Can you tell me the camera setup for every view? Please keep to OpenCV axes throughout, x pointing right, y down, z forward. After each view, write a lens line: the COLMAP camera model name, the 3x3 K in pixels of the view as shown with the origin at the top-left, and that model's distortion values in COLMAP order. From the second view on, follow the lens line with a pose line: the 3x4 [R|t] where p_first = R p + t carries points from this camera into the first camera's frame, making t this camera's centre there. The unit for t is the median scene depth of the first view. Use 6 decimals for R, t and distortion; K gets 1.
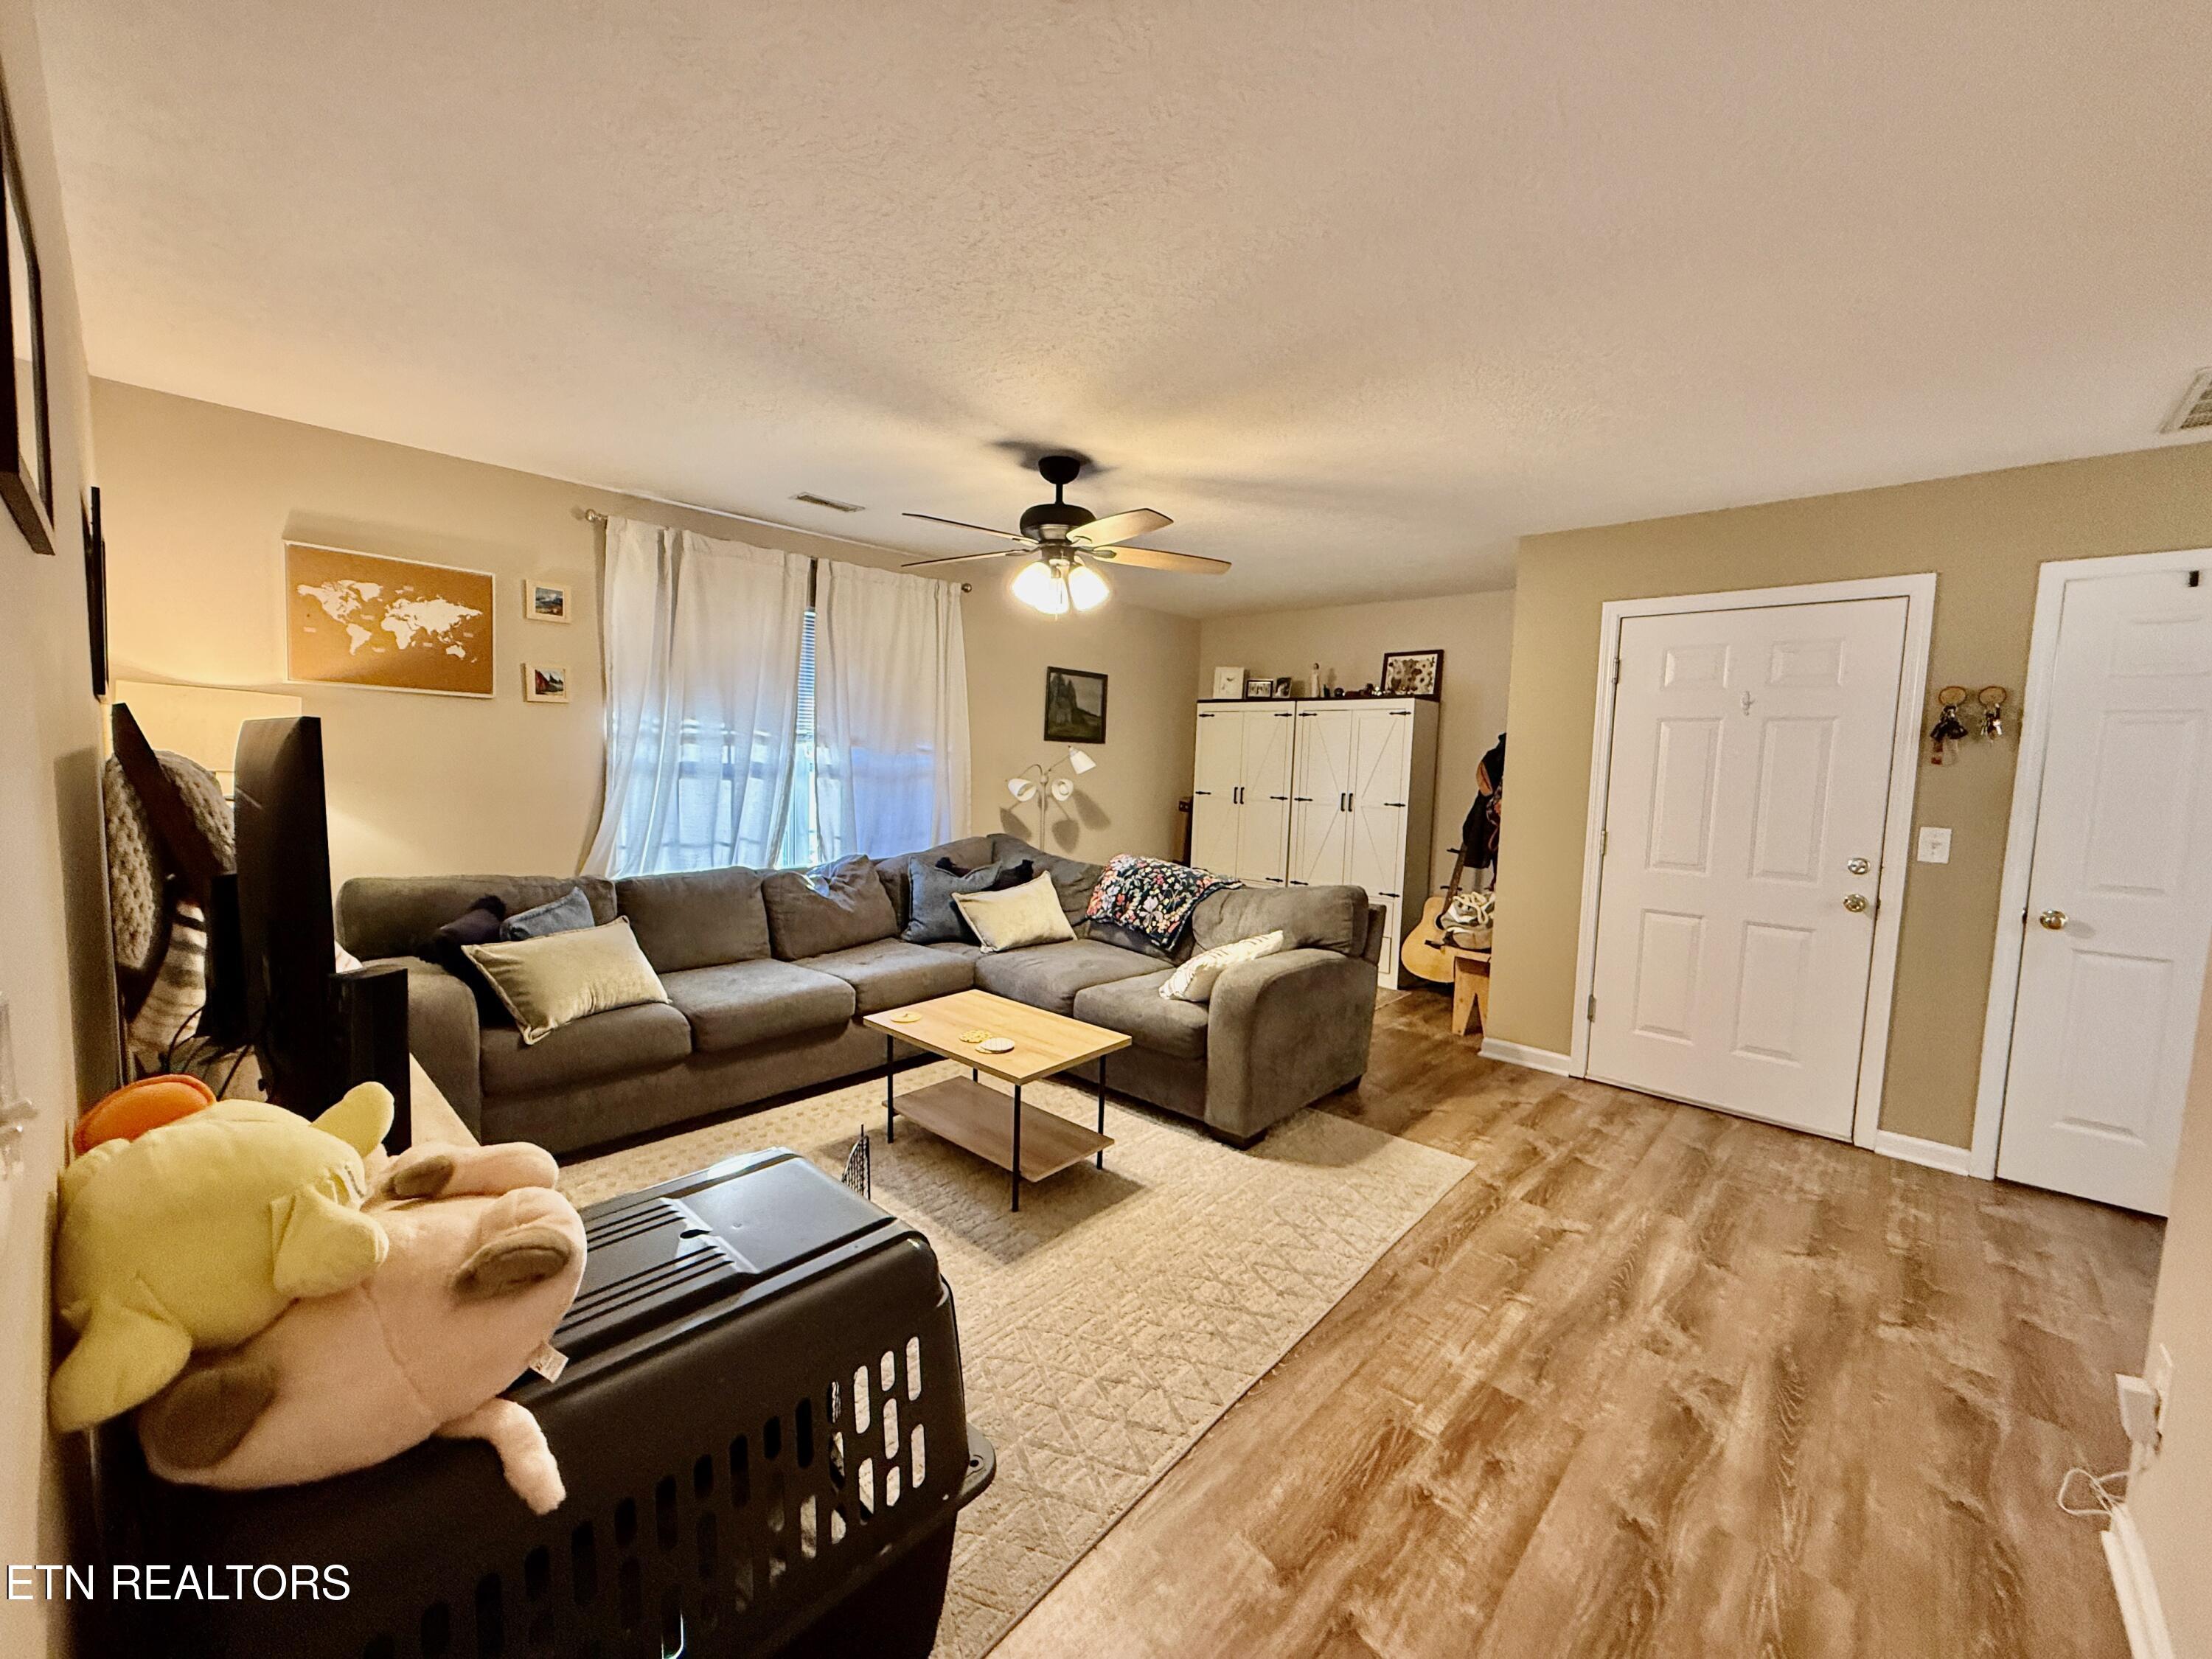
lens RADIAL K [[881.6, 0, 1104.6], [0, 881.6, 829.3], [0, 0, 1]] dist [0.002313, 0.000215]
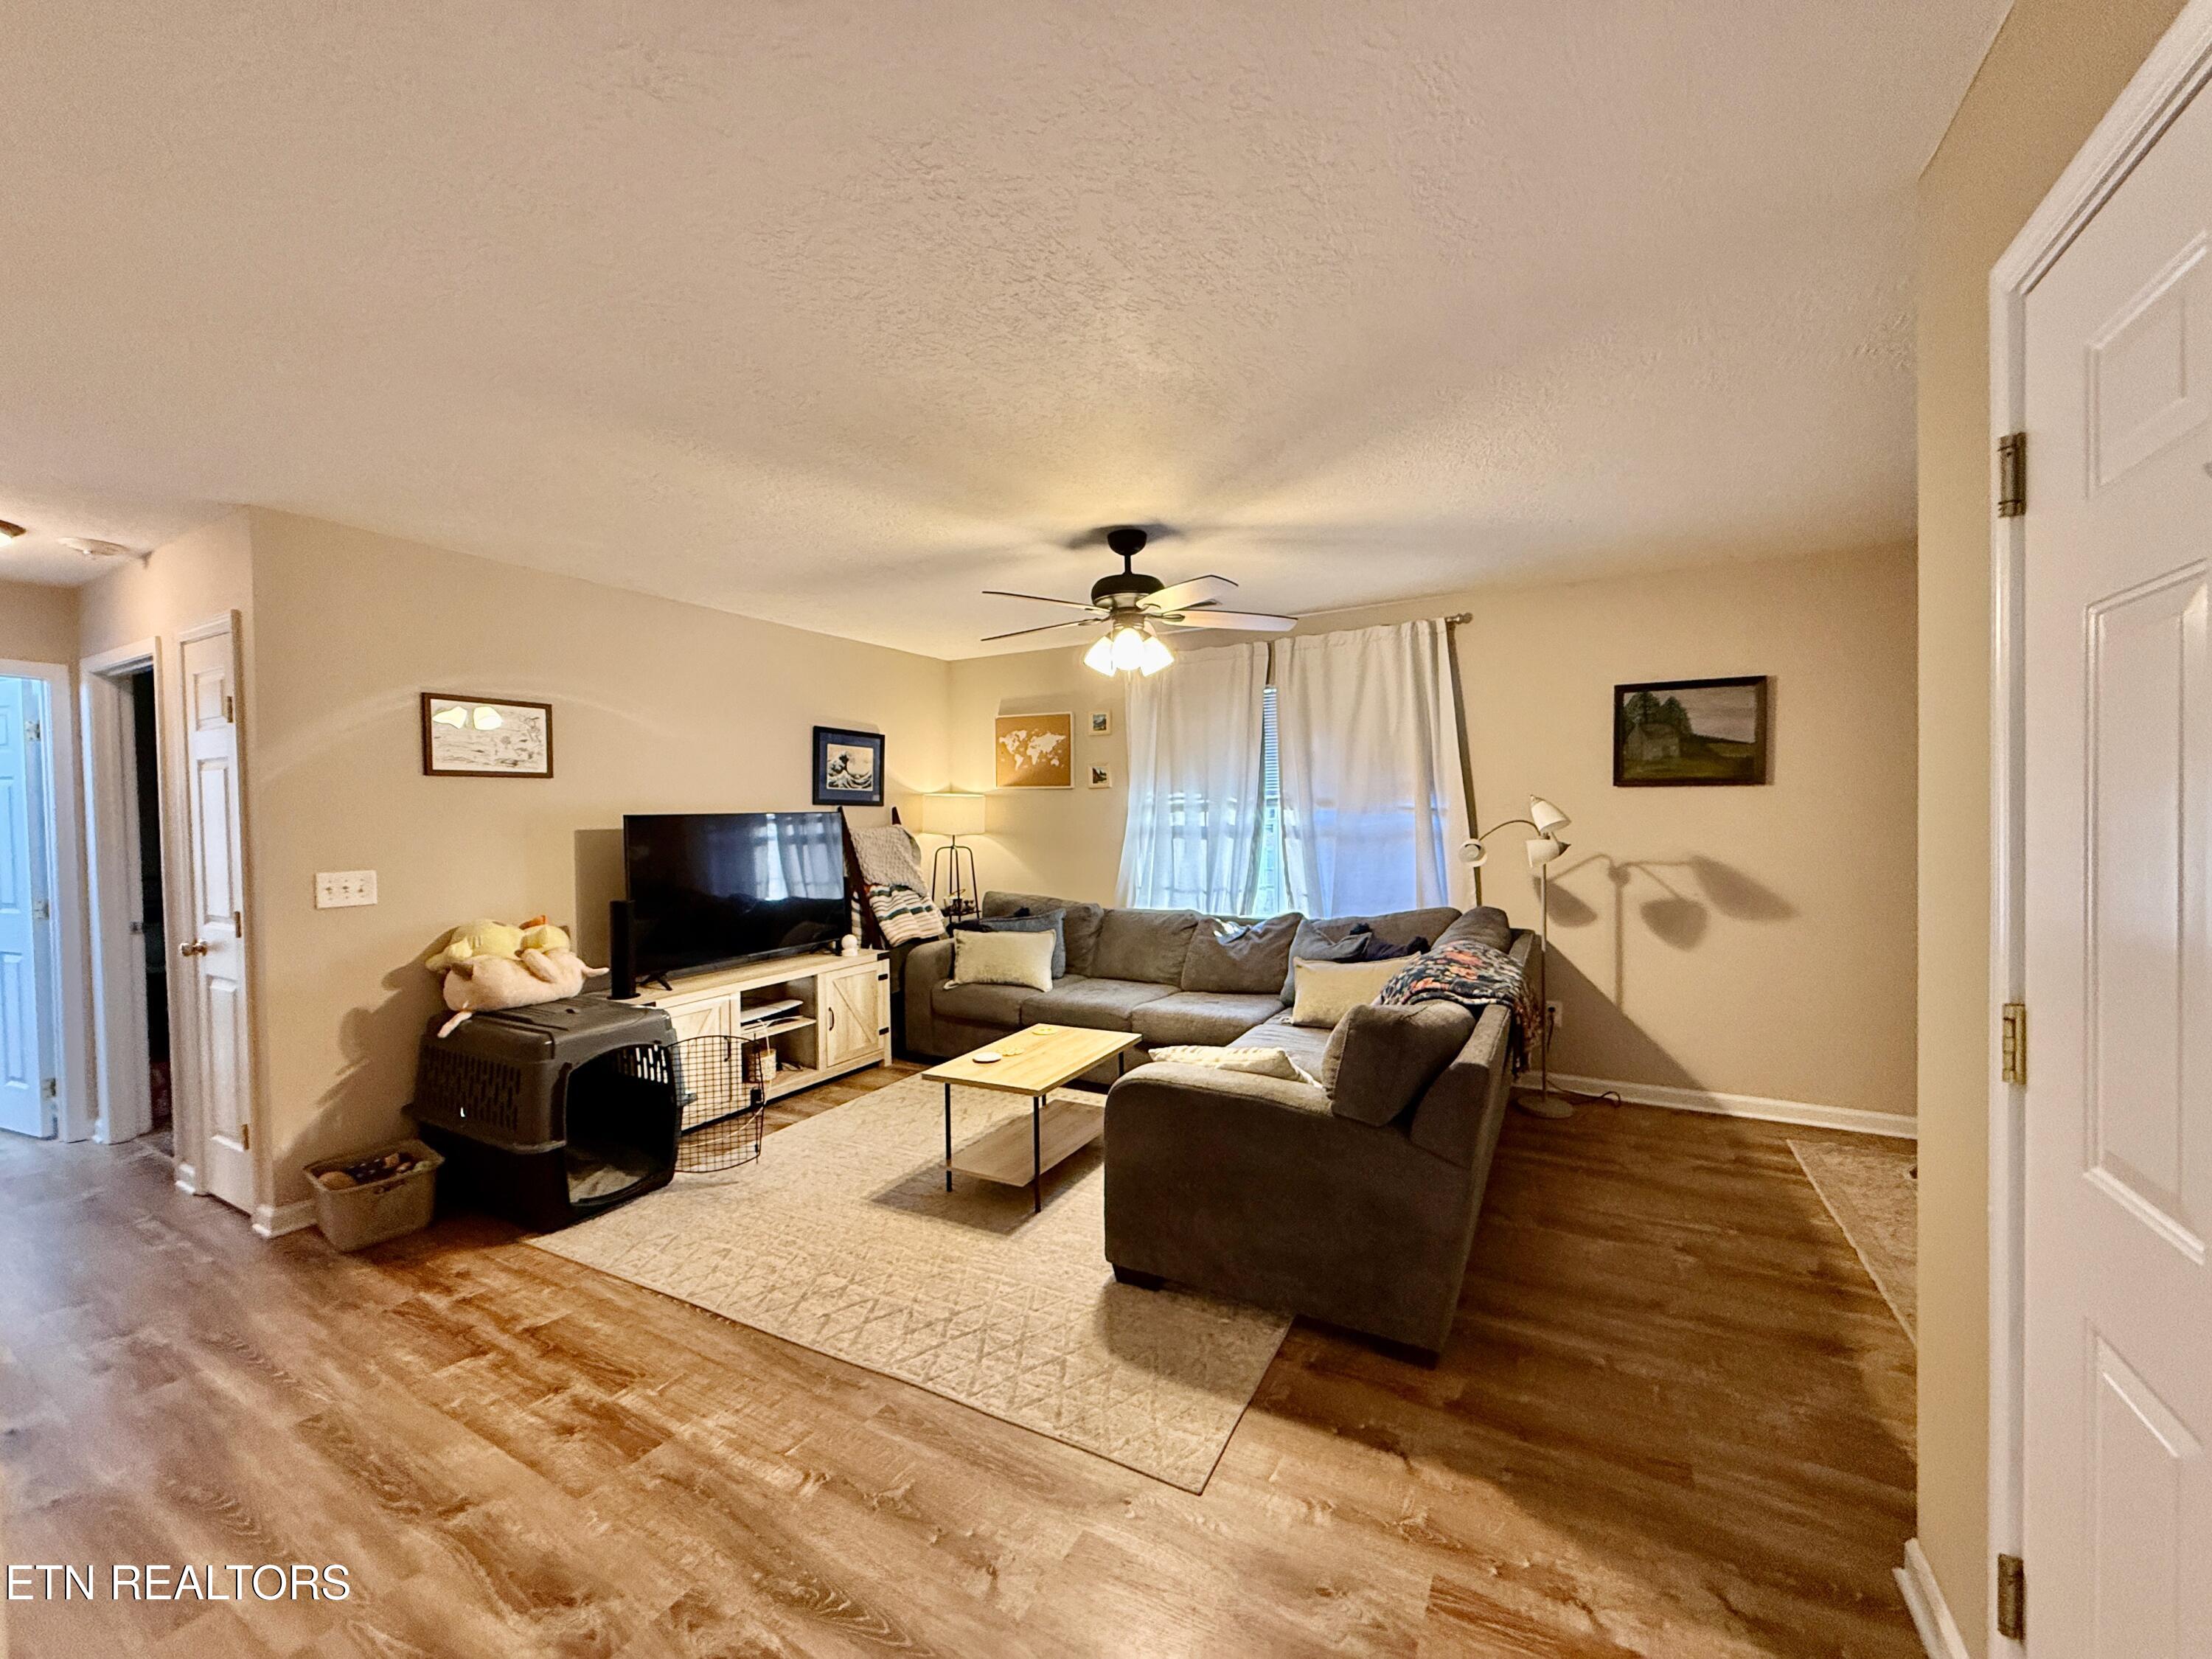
lens RADIAL K [[881.6, 0, 1103.2], [0, 881.6, 827.3], [0, 0, 1]] dist [0.002313, 0.000215]
pose [[0.223781, -0.014817, -0.974527, 0.963523], [-0.060994, 0.997712, -0.029175, -0.037211], [0.972729, 0.065969, 0.222365, 0.765552]]
